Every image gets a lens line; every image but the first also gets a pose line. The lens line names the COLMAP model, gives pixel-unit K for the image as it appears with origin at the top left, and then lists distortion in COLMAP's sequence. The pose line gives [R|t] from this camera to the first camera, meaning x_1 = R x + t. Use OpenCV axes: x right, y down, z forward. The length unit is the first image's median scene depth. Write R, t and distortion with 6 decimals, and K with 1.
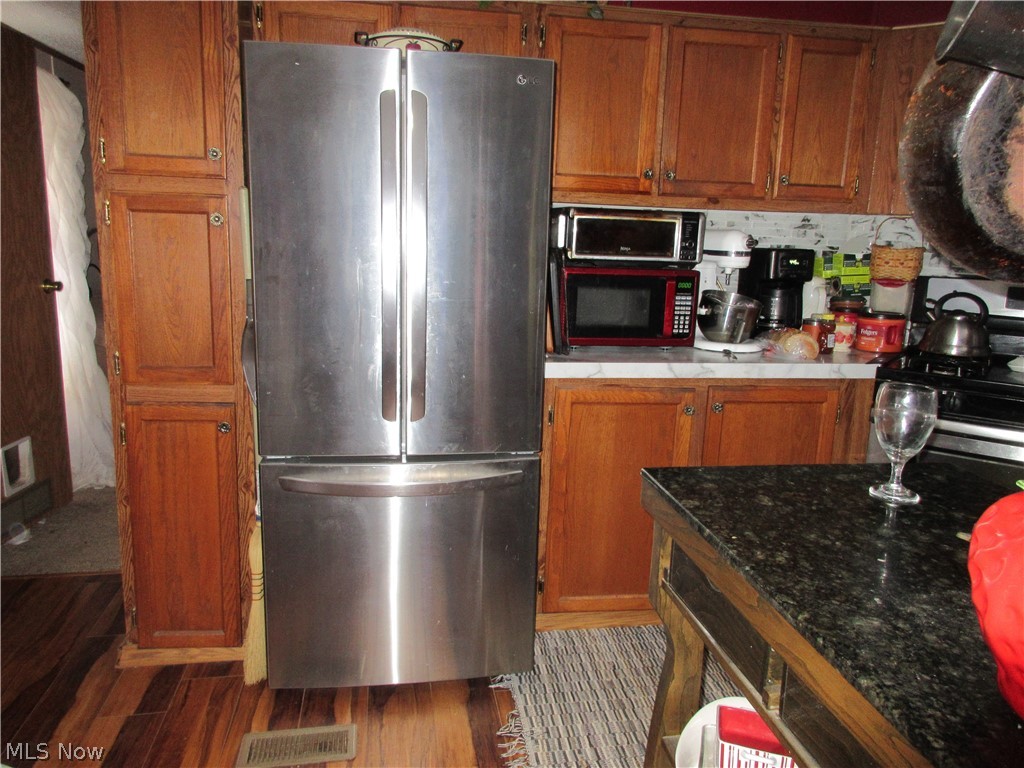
lens RADIAL K [[762.4, 0, 511.0], [0, 762.4, 383.8], [0, 0, 1]] dist [-0.000101, 0.000095]
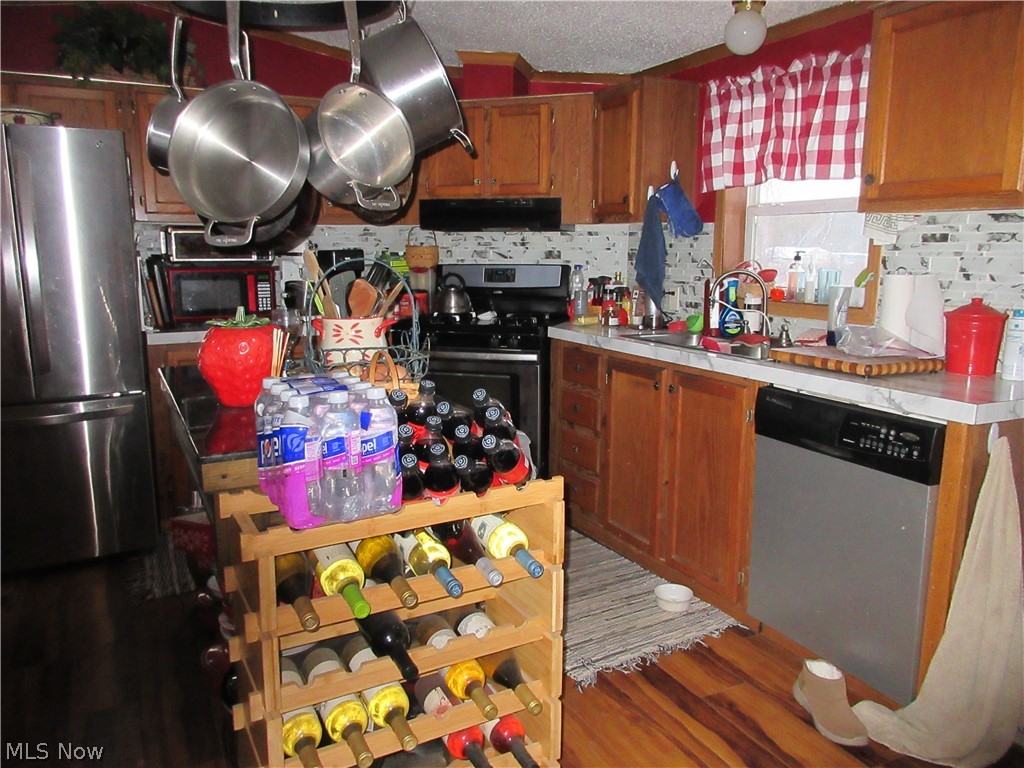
lens RADIAL K [[762.4, 0, 513.0], [0, 762.4, 382.3], [0, 0, 1]] dist [-0.000101, 0.000095]
pose [[0.945704, -0.092299, 0.311650, 0.203739], [0.099180, 0.995050, -0.006268, 0.123587], [-0.309529, 0.036837, 0.950176, -0.506502]]
